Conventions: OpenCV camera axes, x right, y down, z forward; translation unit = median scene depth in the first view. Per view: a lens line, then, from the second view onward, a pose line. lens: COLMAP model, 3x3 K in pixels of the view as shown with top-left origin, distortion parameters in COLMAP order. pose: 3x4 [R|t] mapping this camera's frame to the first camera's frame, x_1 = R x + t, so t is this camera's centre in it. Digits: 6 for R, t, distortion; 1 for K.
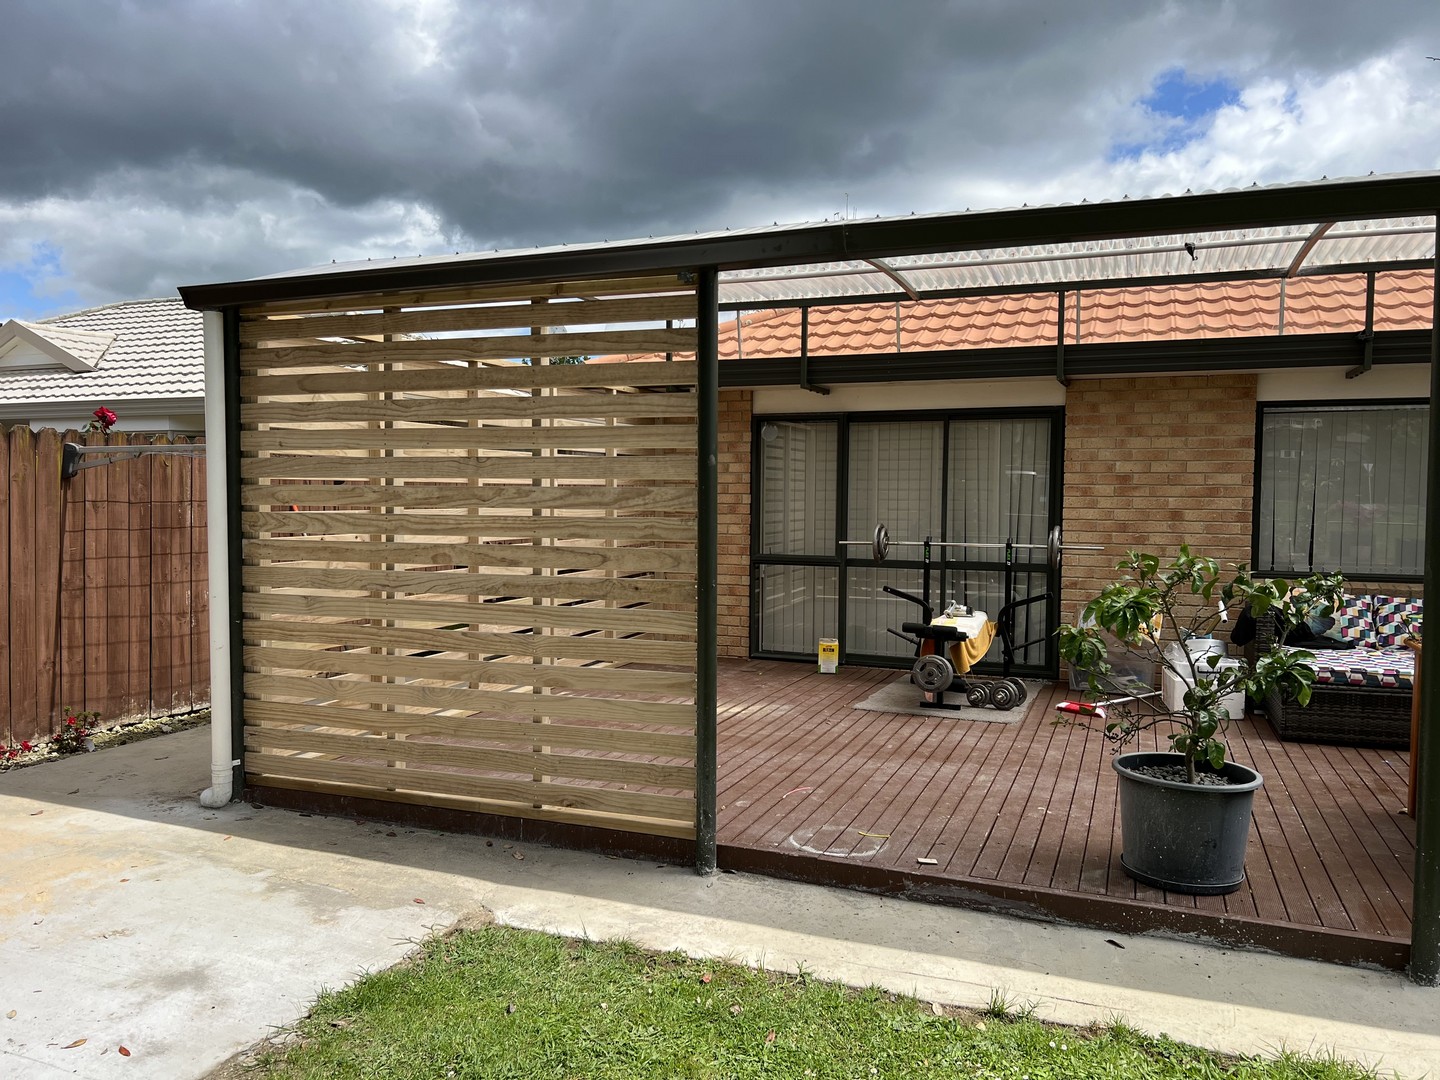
lens RADIAL K [[1071.8, 0, 712.5], [0, 1071.8, 545.2], [0, 0, 1]] dist [0.045556, -0.049266]
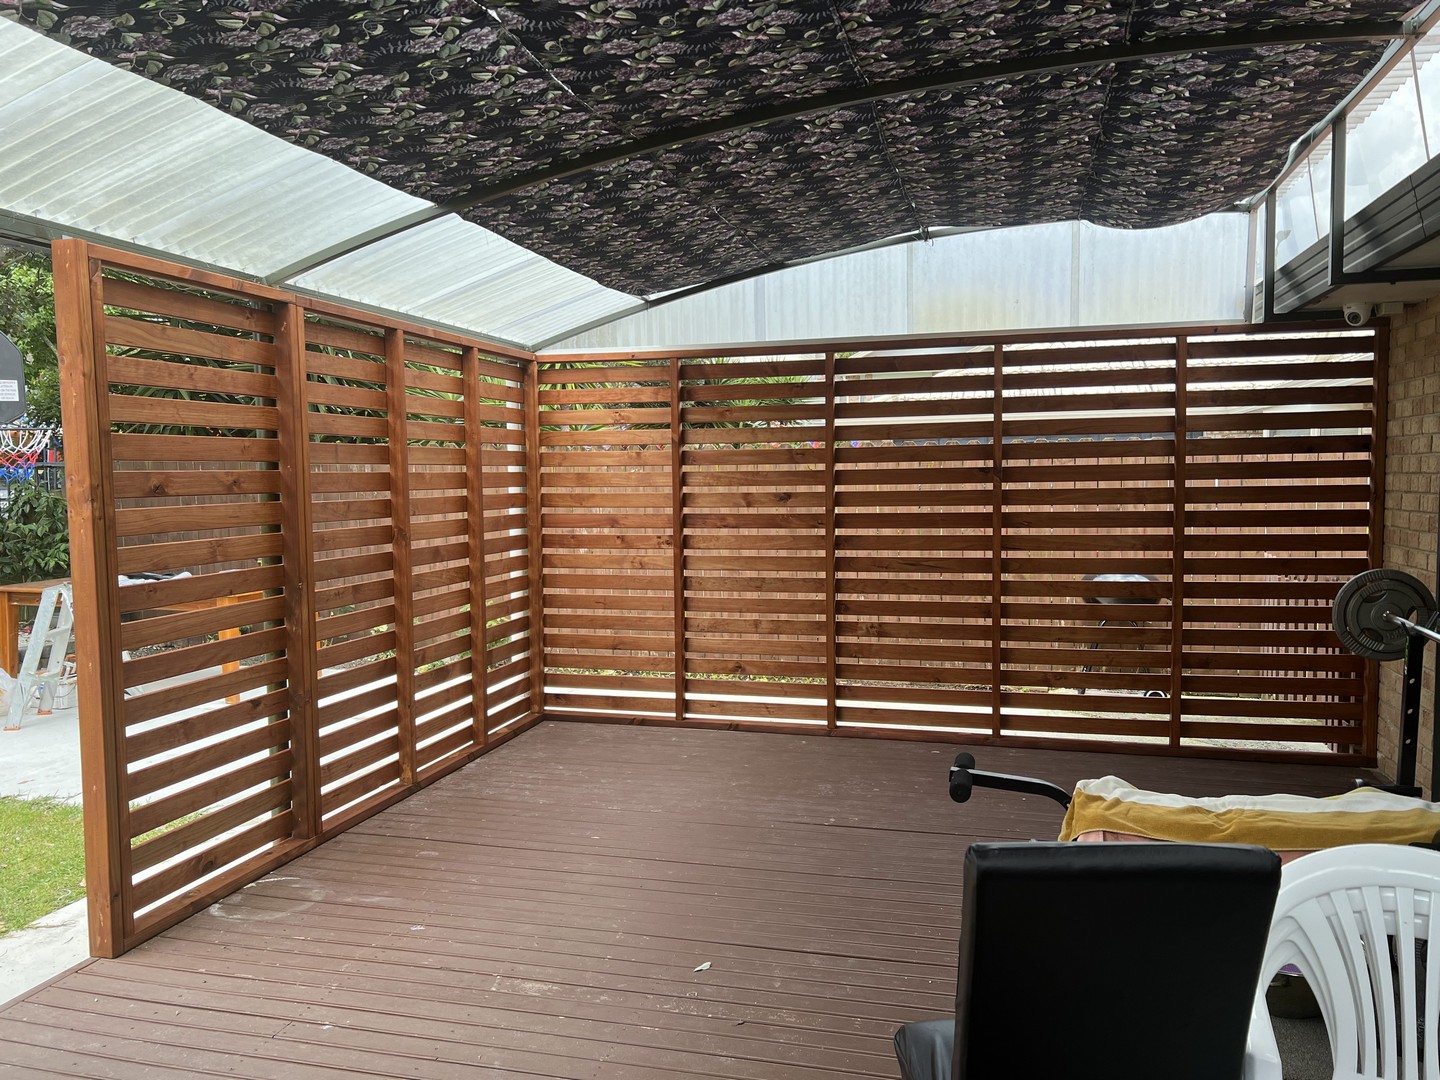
lens RADIAL K [[1067.4, 0, 720.0], [0, 1067.4, 540.0], [0, 0, 1]] dist [0.054429, -0.065727]
pose [[0.115559, 0.051665, -0.991956, 0.605407], [-0.033485, 0.998281, 0.048093, -0.047816], [0.992736, 0.027658, 0.117090, 0.728659]]
